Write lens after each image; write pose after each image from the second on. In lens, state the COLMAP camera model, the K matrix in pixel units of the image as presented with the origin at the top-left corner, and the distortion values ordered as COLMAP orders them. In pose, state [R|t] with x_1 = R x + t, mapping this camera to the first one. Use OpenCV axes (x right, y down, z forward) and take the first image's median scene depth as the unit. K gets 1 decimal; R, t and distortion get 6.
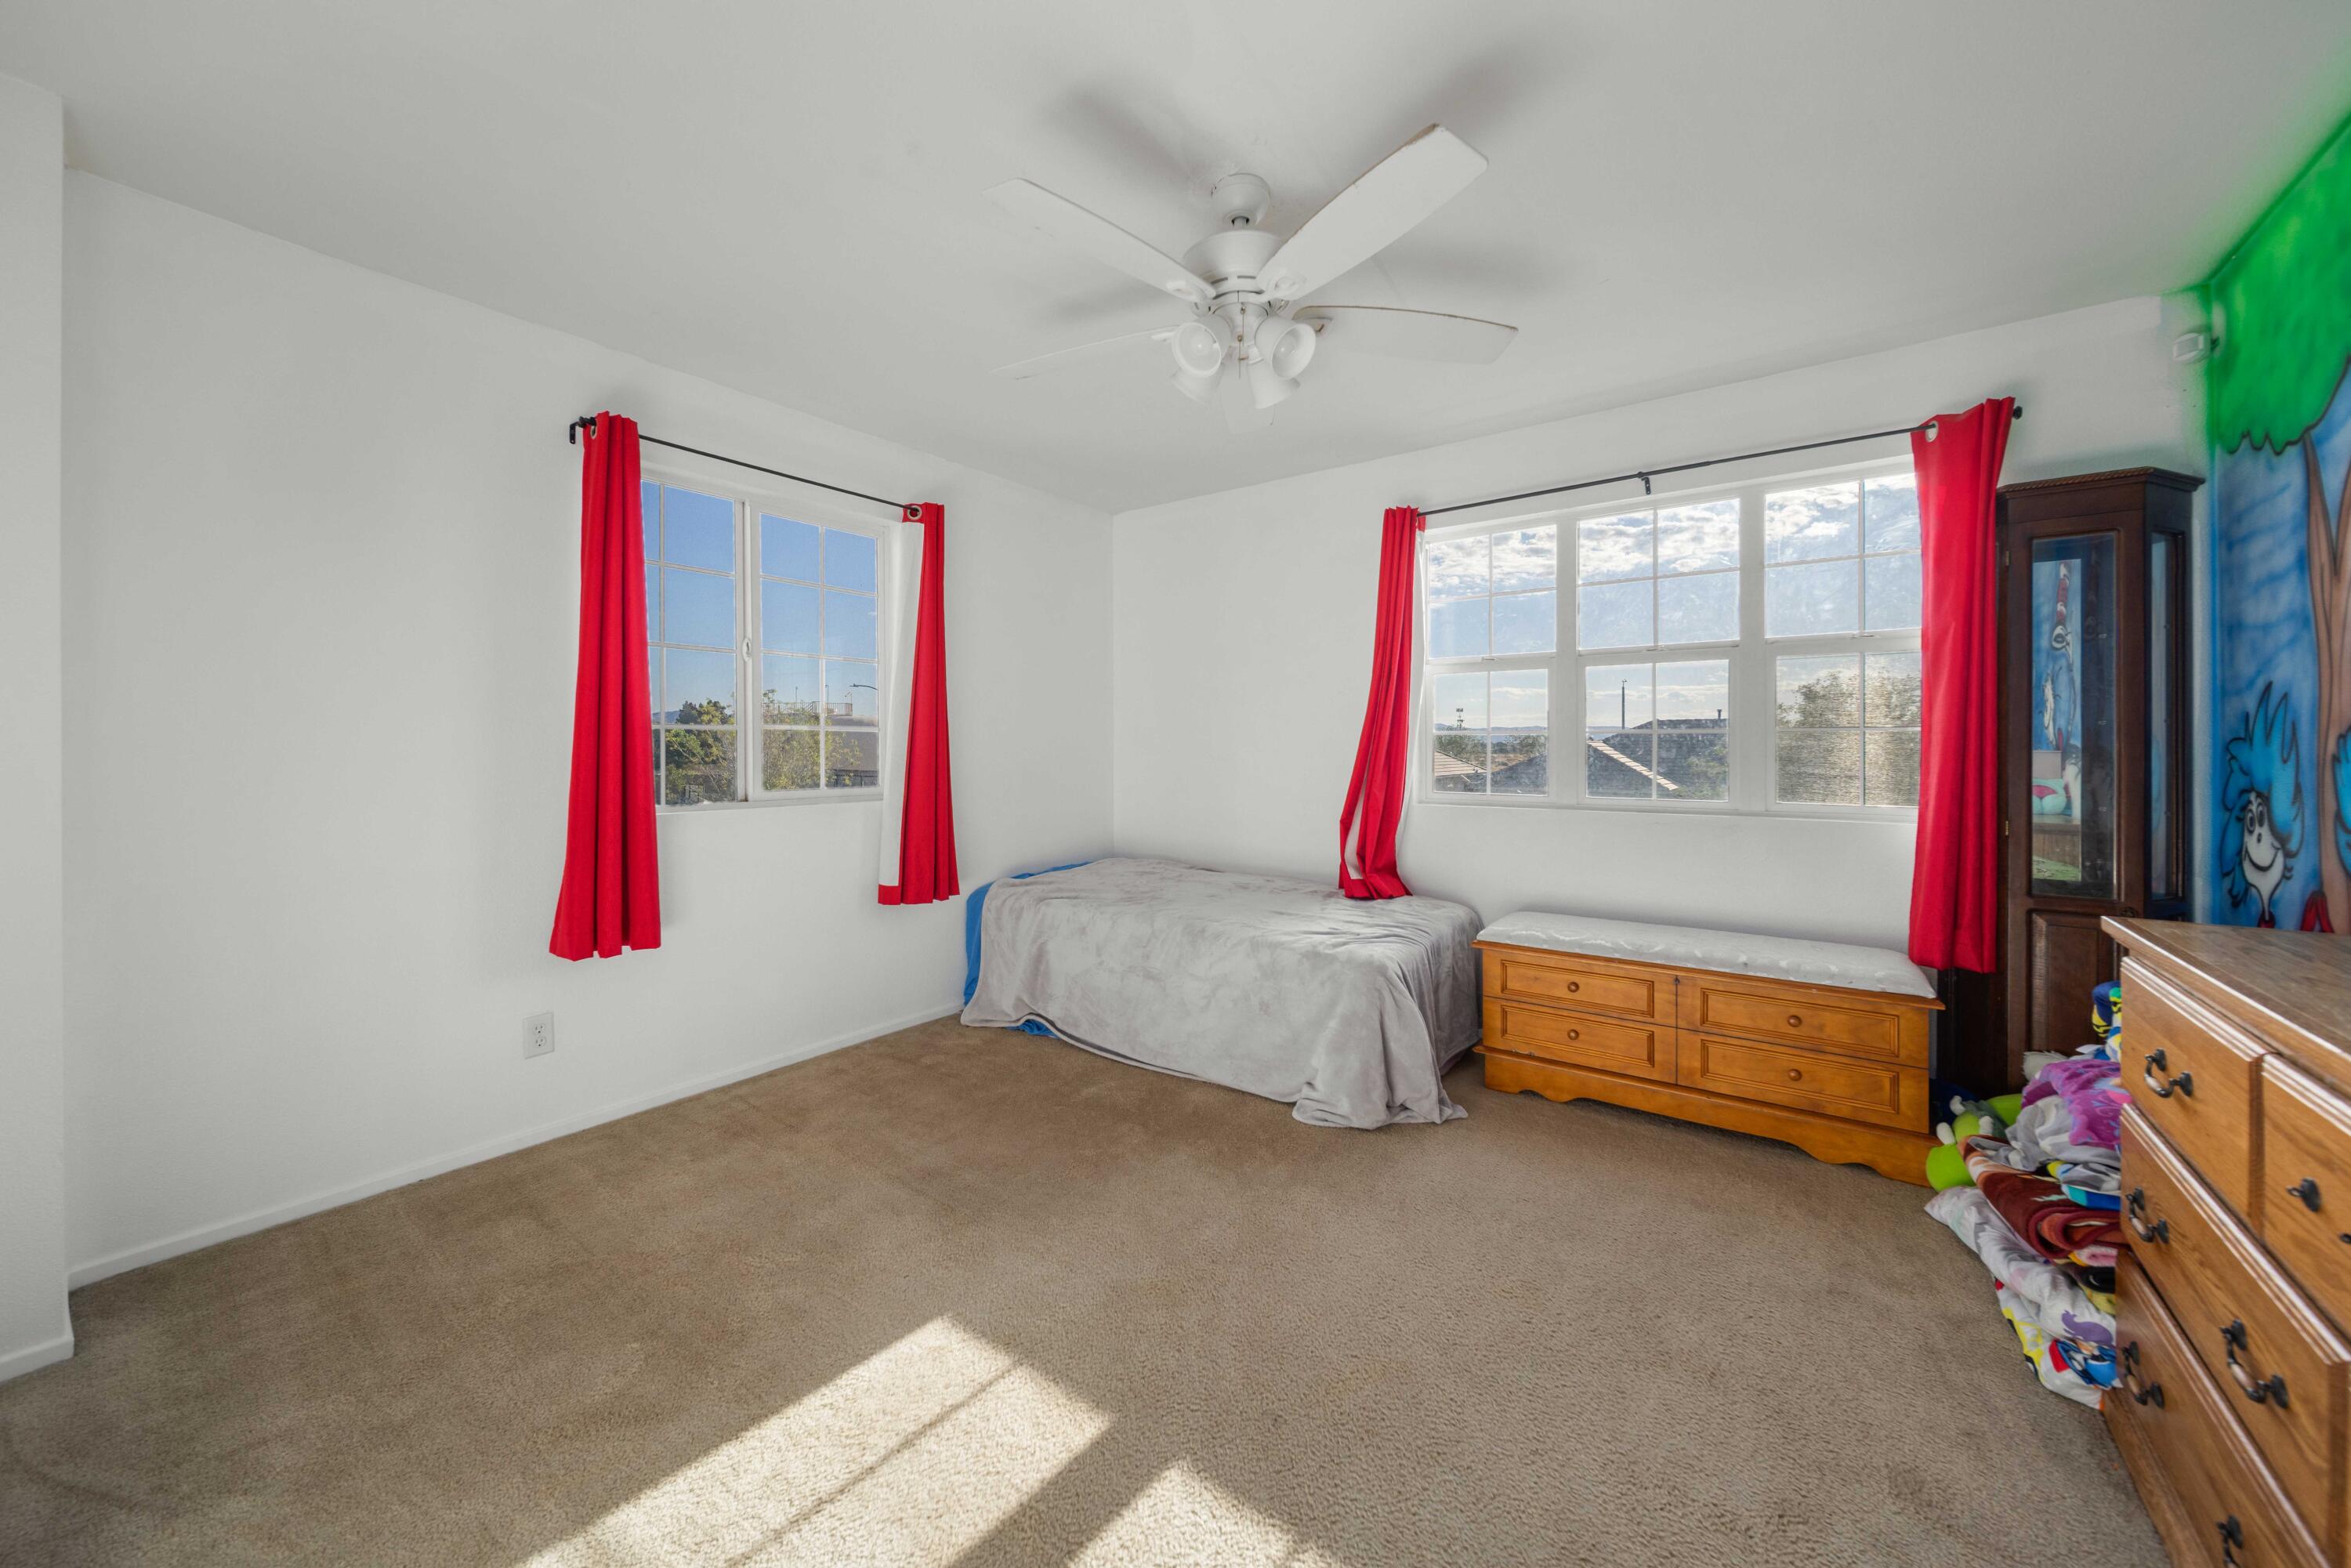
lens RADIAL K [[847.2, 0, 1177.5], [0, 847.2, 739.0], [0, 0, 1]] dist [-0.000083, -0.000044]
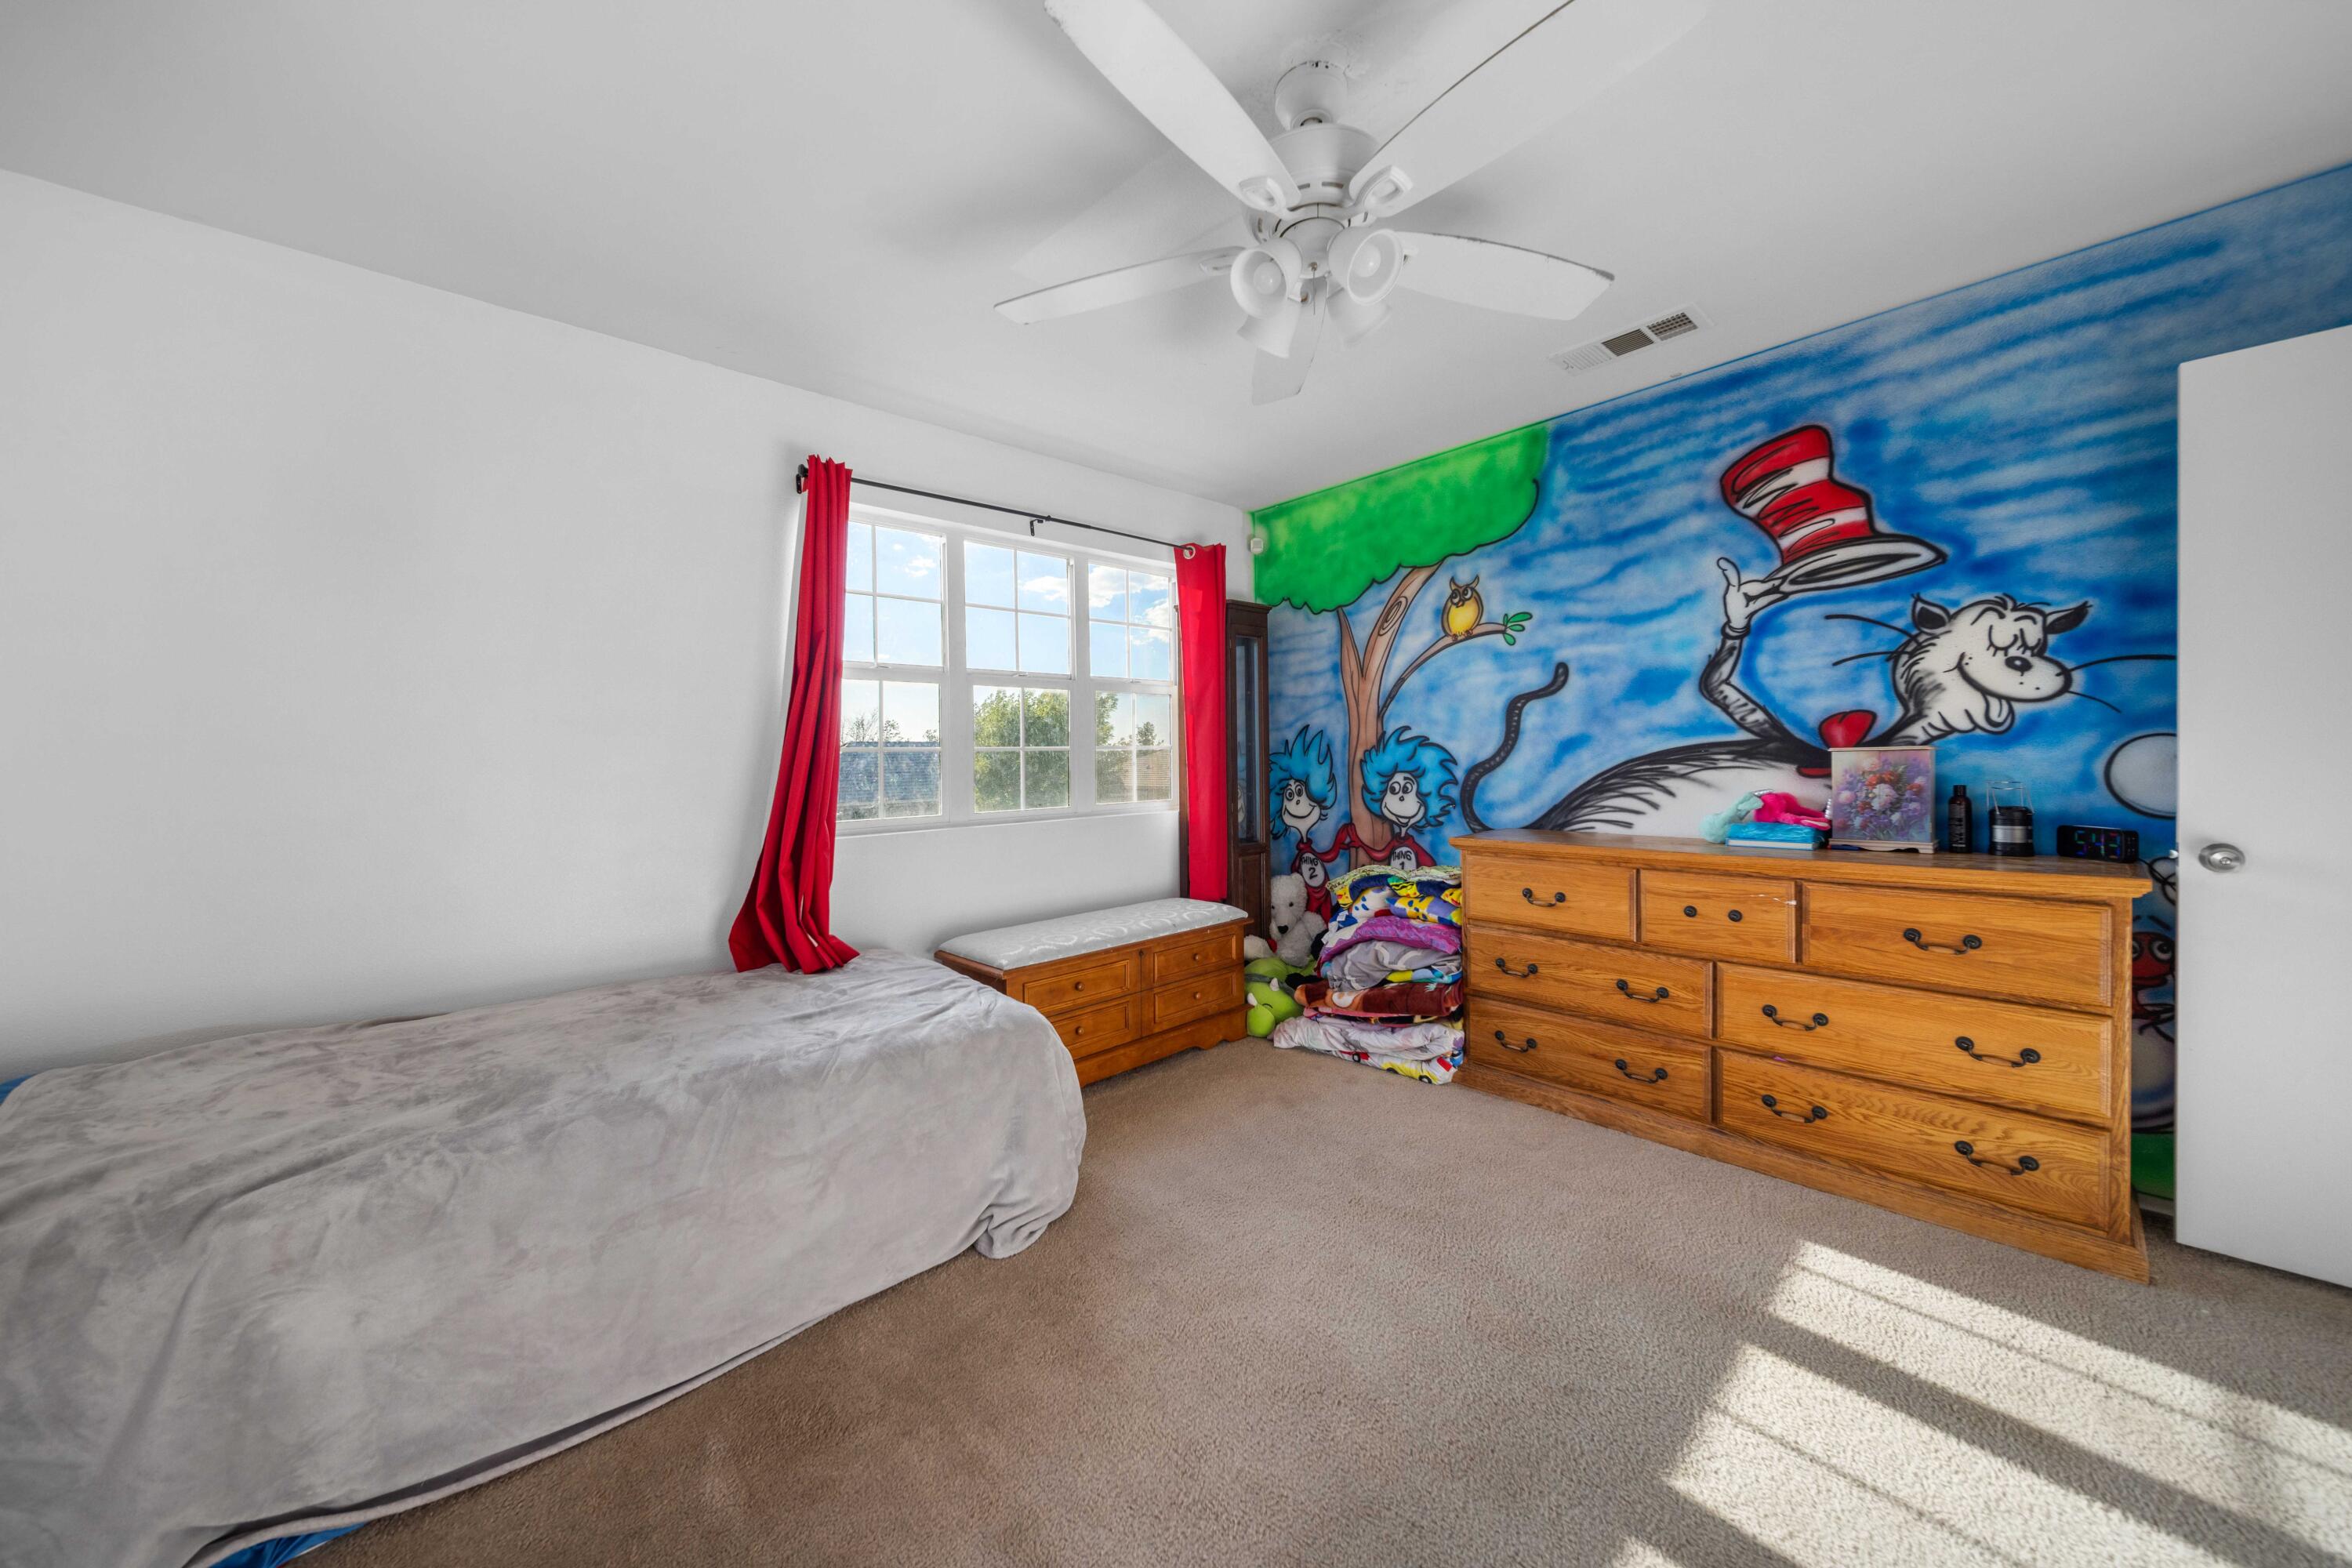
lens RADIAL K [[807.2, 0, 1177.9], [0, 807.2, 767.2], [0, 0, 1]] dist [0.000239, 0.000016]
pose [[0.207037, -0.010894, 0.978273, -0.639711], [0.012385, 0.999887, 0.008514, 0.013786], [-0.978255, 0.010354, 0.207148, 0.858028]]
